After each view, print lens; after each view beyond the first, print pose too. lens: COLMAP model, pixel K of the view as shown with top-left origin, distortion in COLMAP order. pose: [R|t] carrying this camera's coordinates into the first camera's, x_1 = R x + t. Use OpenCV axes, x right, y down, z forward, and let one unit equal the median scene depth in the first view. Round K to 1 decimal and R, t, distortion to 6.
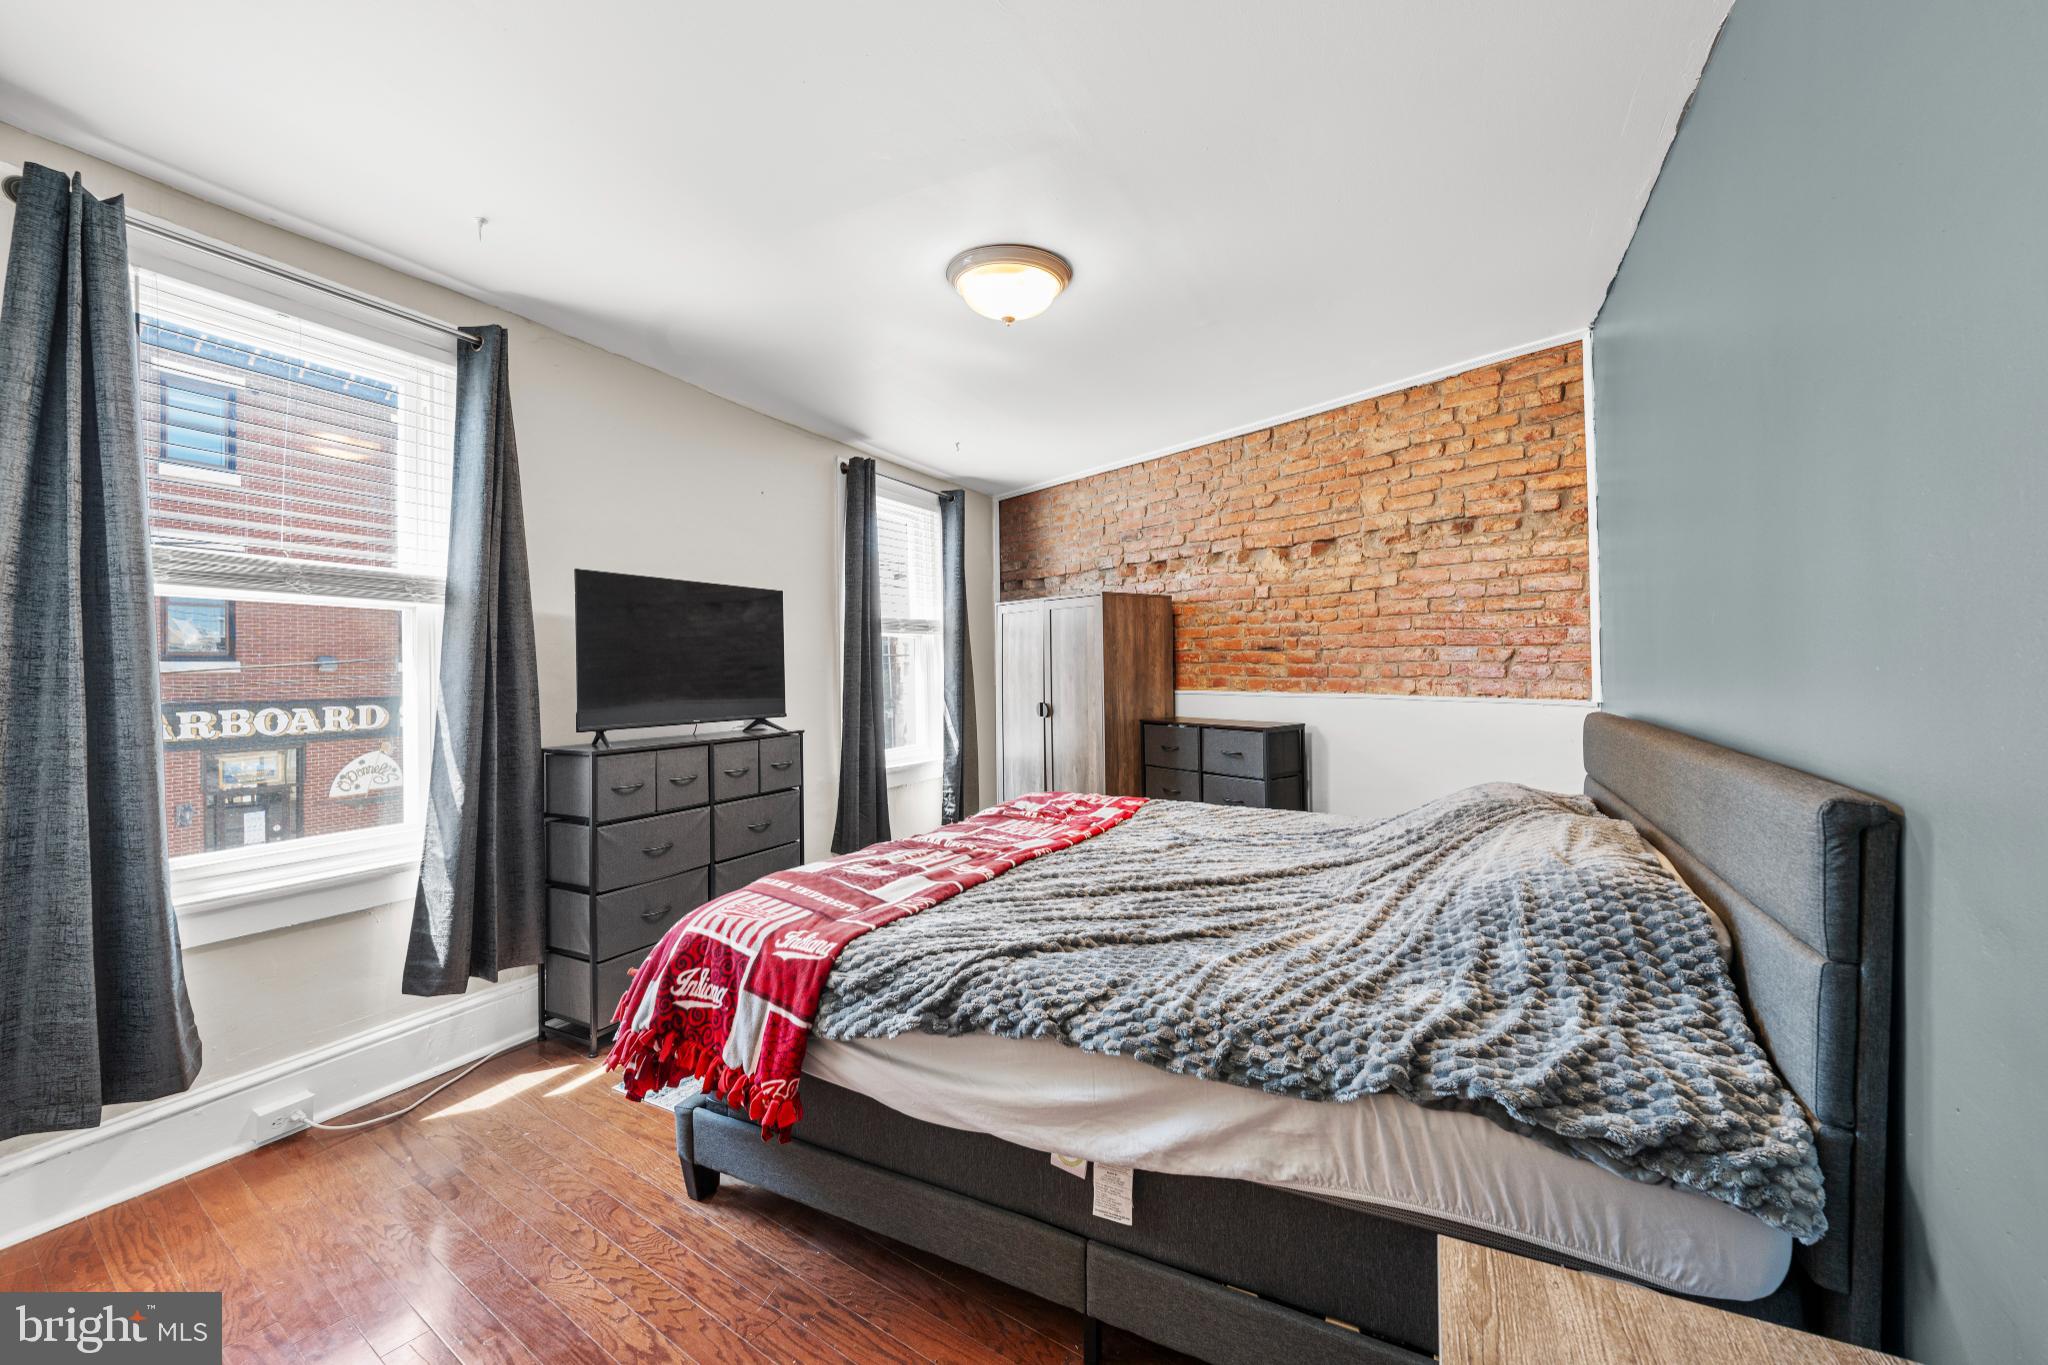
lens RADIAL K [[859.8, 0, 1027.5], [0, 859.8, 664.0], [0, 0, 1]] dist [0.000951, -0.000223]
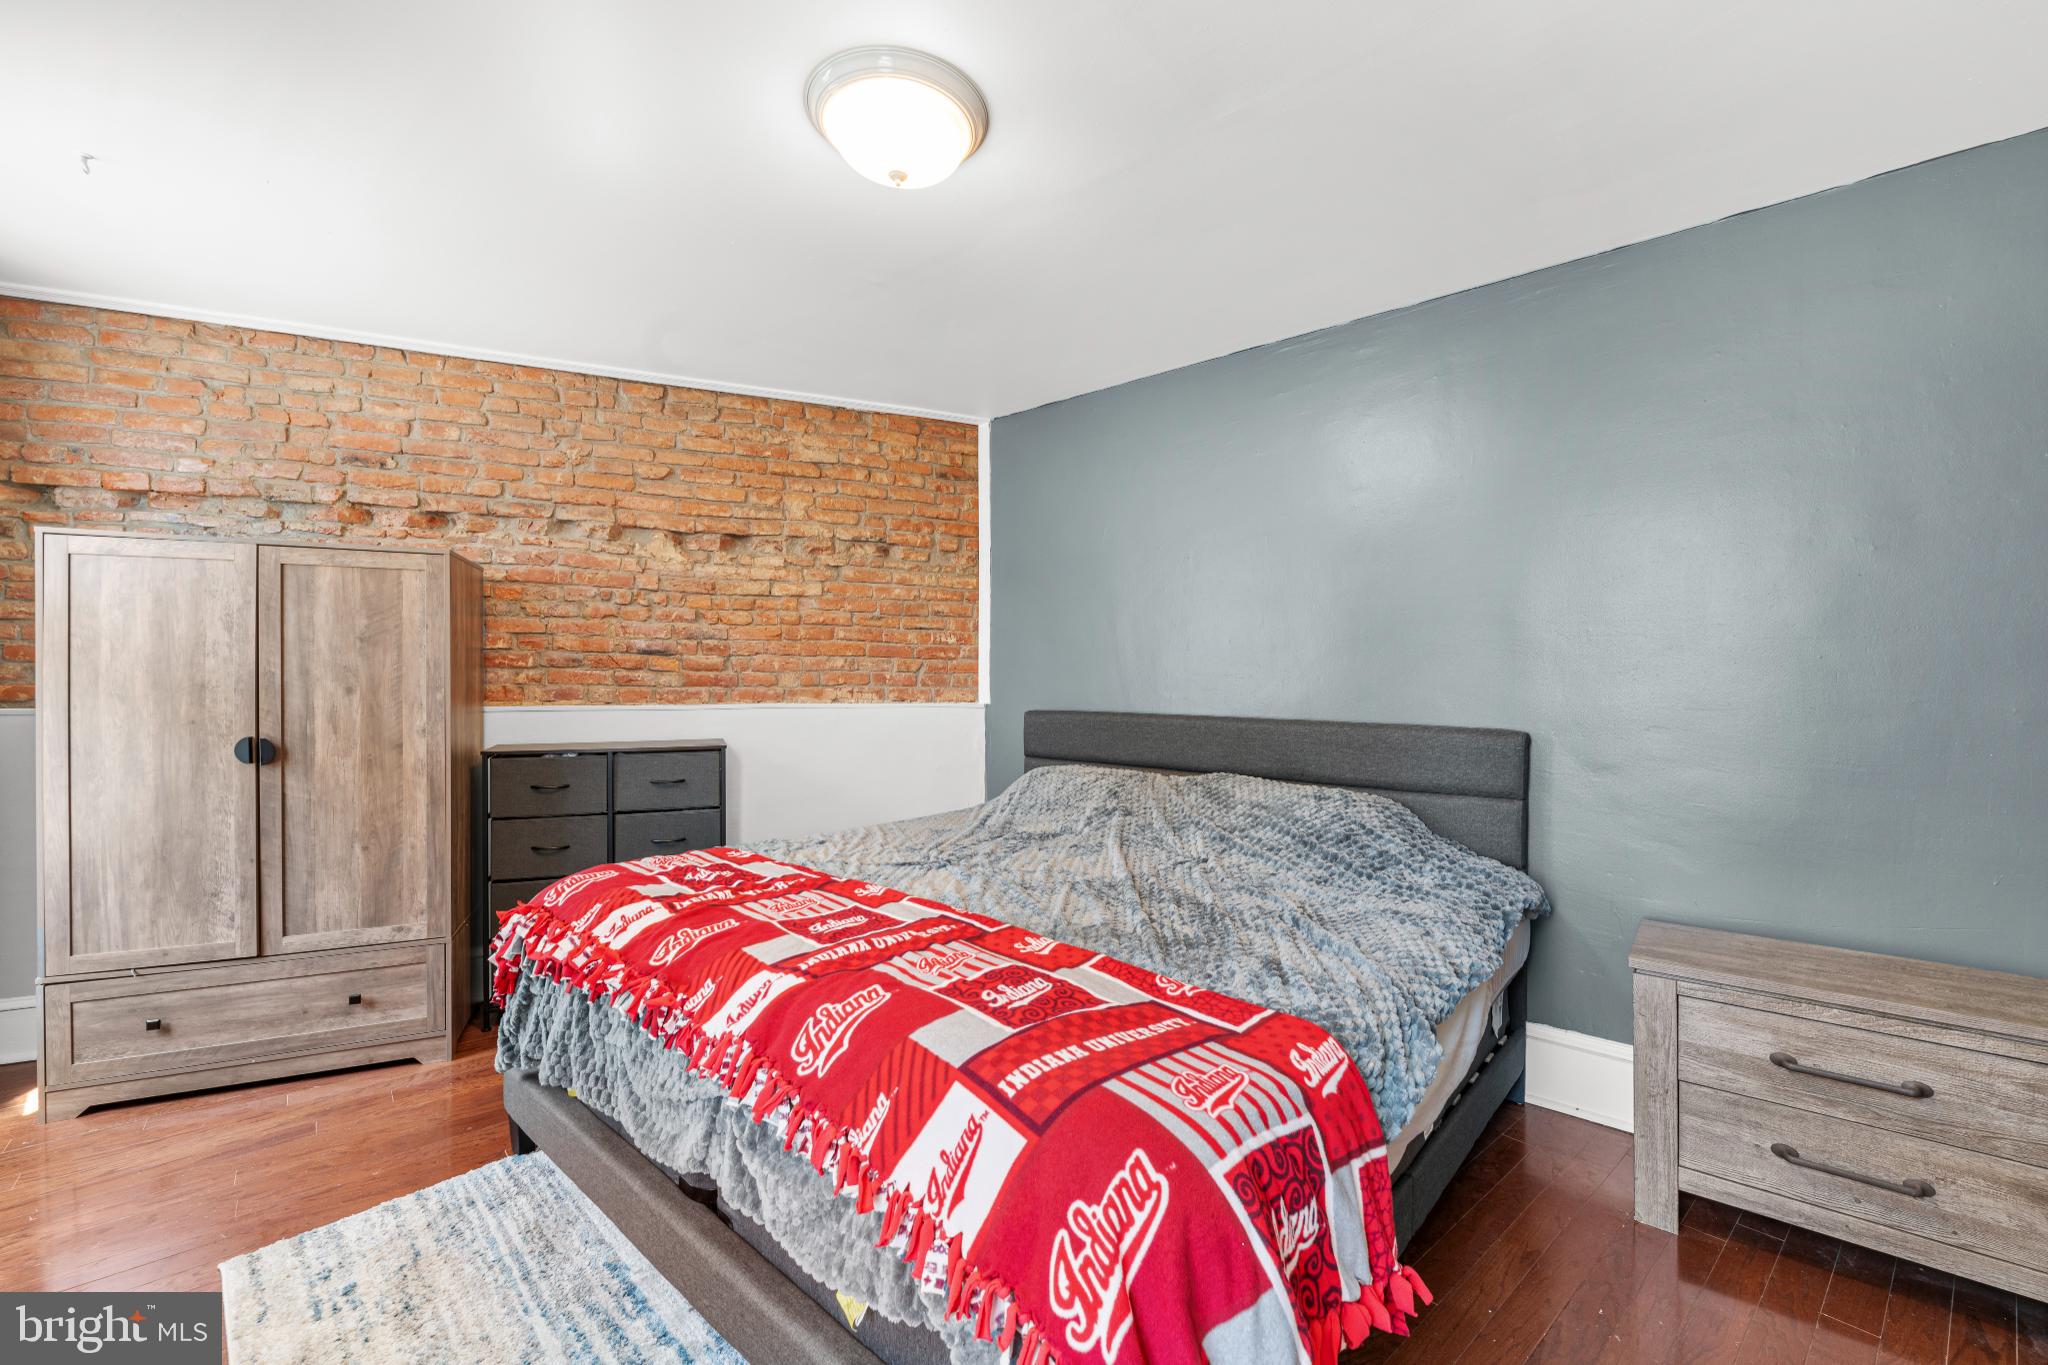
lens RADIAL K [[859.8, 0, 1027.5], [0, 859.8, 664.0], [0, 0, 1]] dist [0.000951, -0.000223]
pose [[0.212743, 0.021732, 0.976866, -0.473000], [-0.008917, 0.999754, -0.020299, 0.007249], [-0.977067, -0.004392, 0.212885, 0.509119]]
